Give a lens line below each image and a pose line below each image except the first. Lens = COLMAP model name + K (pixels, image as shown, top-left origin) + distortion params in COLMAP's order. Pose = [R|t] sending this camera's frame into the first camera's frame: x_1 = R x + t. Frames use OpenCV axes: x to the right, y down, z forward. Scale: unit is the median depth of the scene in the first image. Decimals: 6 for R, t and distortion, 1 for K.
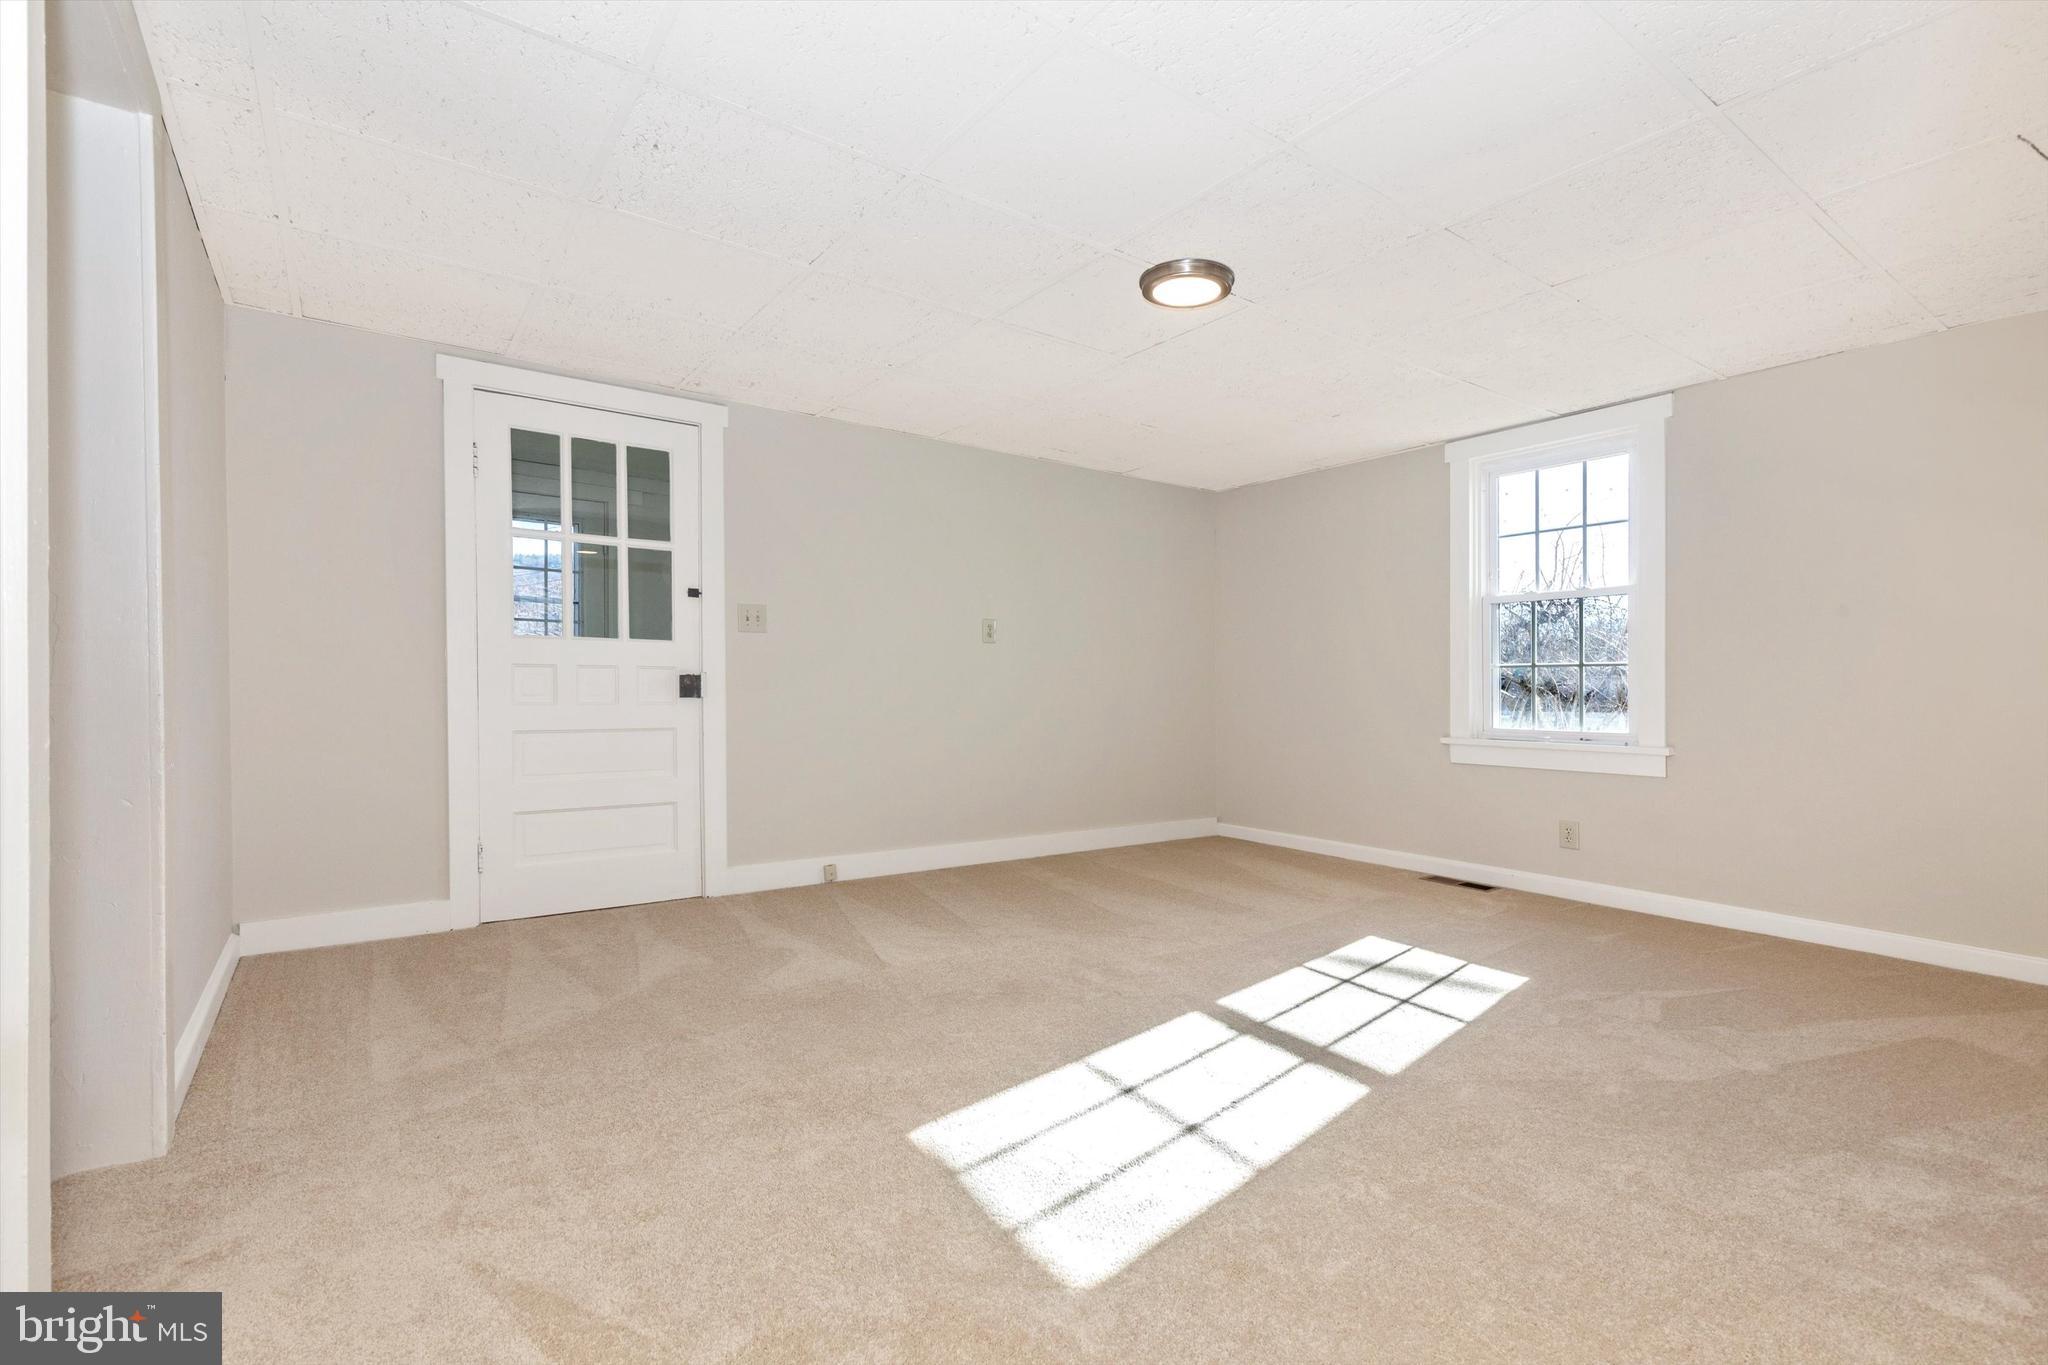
lens RADIAL K [[939.9, 0, 1054.1], [0, 939.9, 677.9], [0, 0, 1]] dist [0.002912, -0.000059]
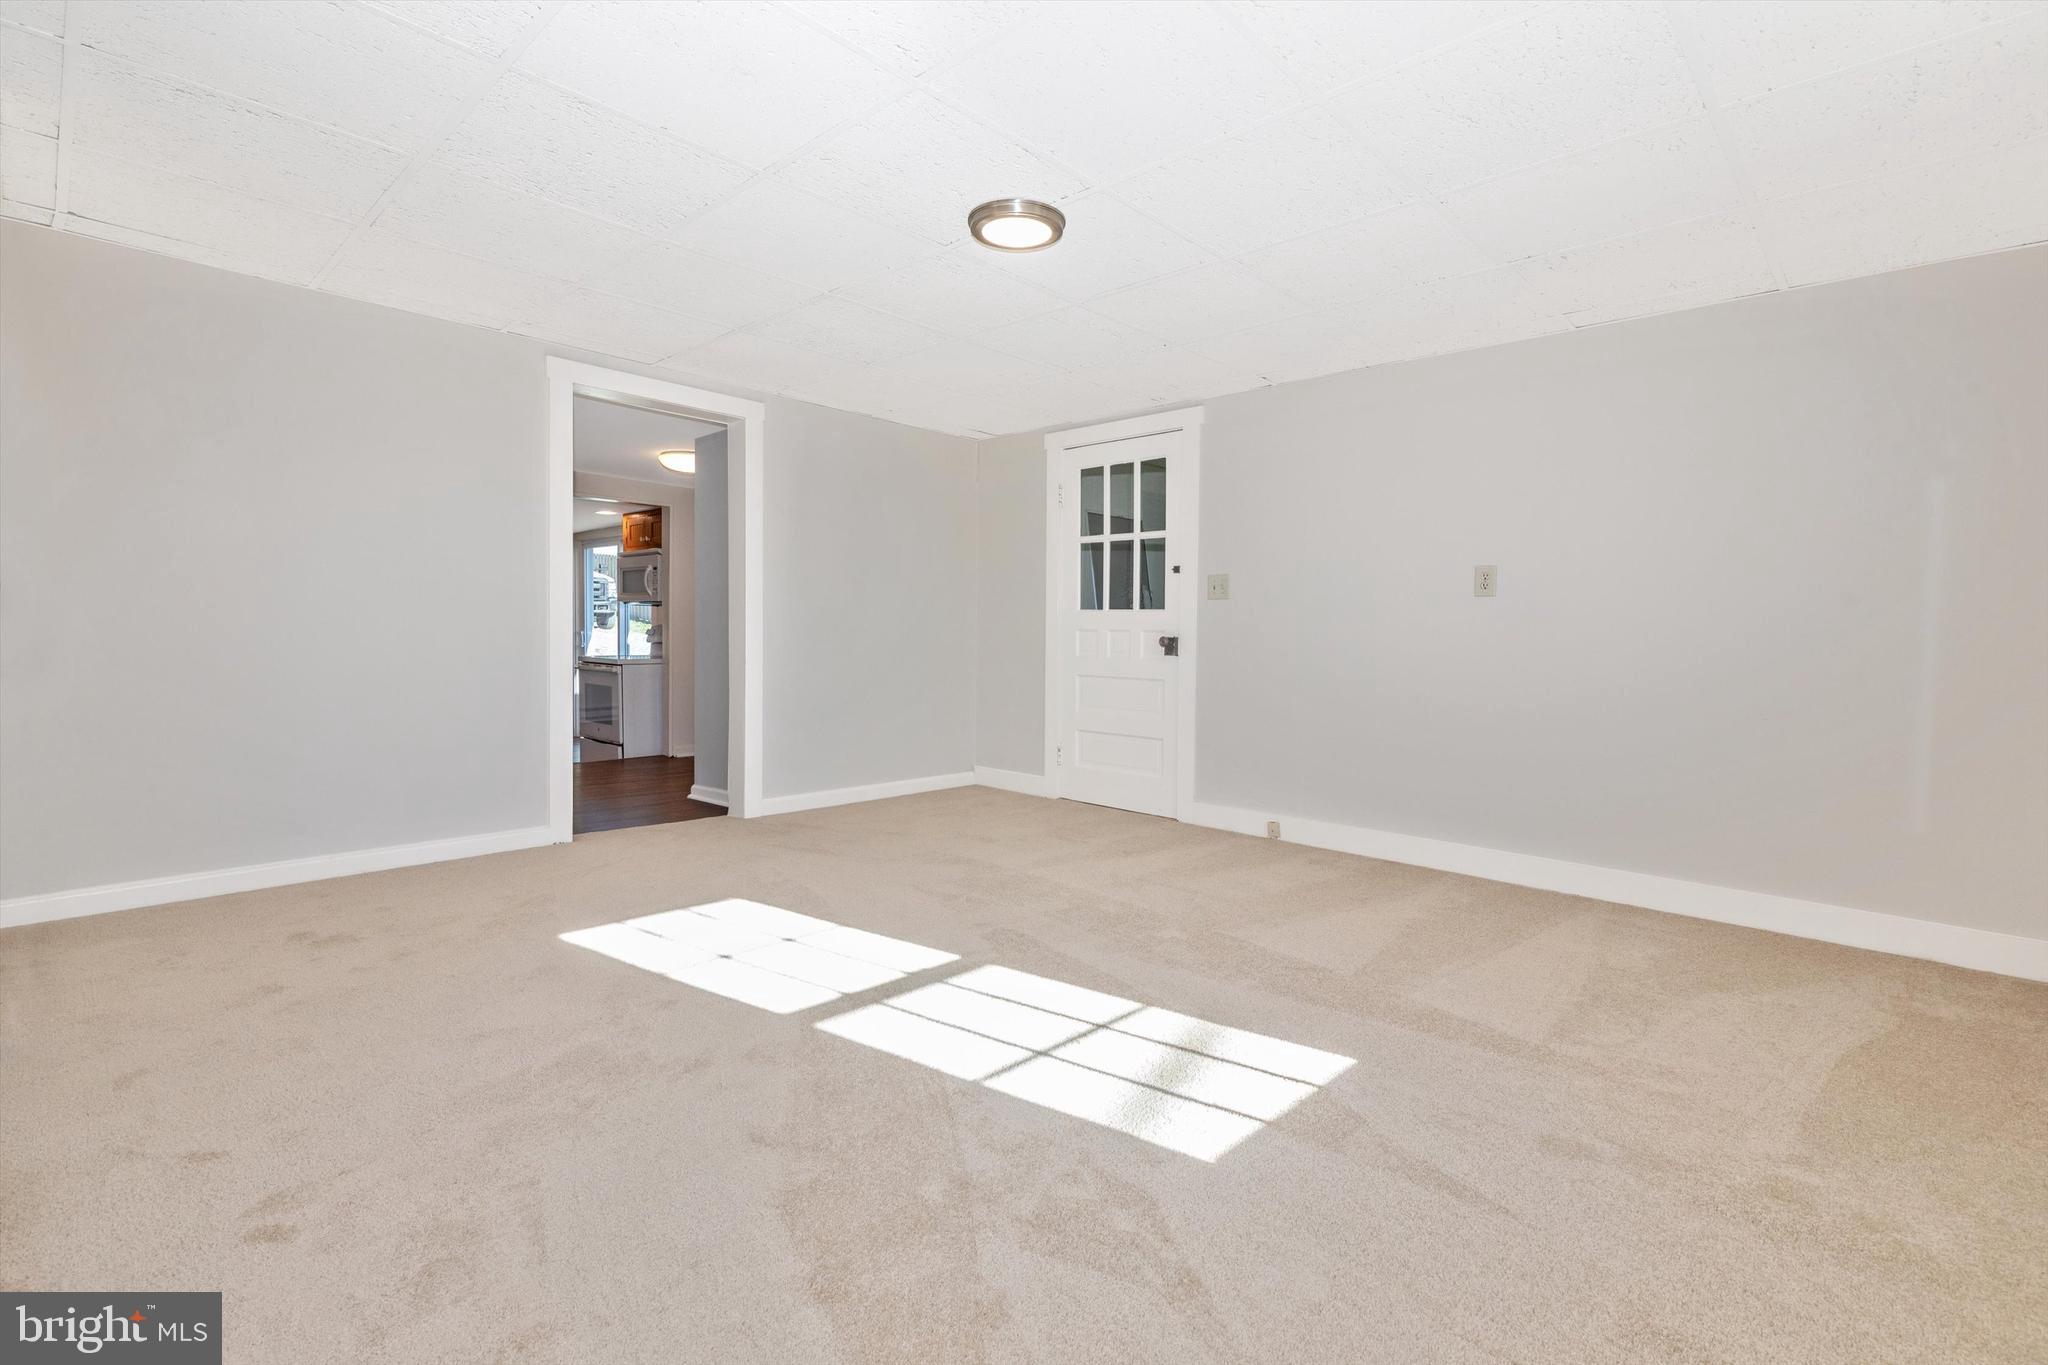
lens RADIAL K [[938.1, 0, 1016.1], [0, 938.1, 667.9], [0, 0, 1]] dist [0.001052, -0.000157]
pose [[0.163472, 0.024809, -0.986236, 0.807058], [-0.011395, 0.999665, 0.023258, 0.010822], [0.986482, 0.007436, 0.163700, 0.619729]]
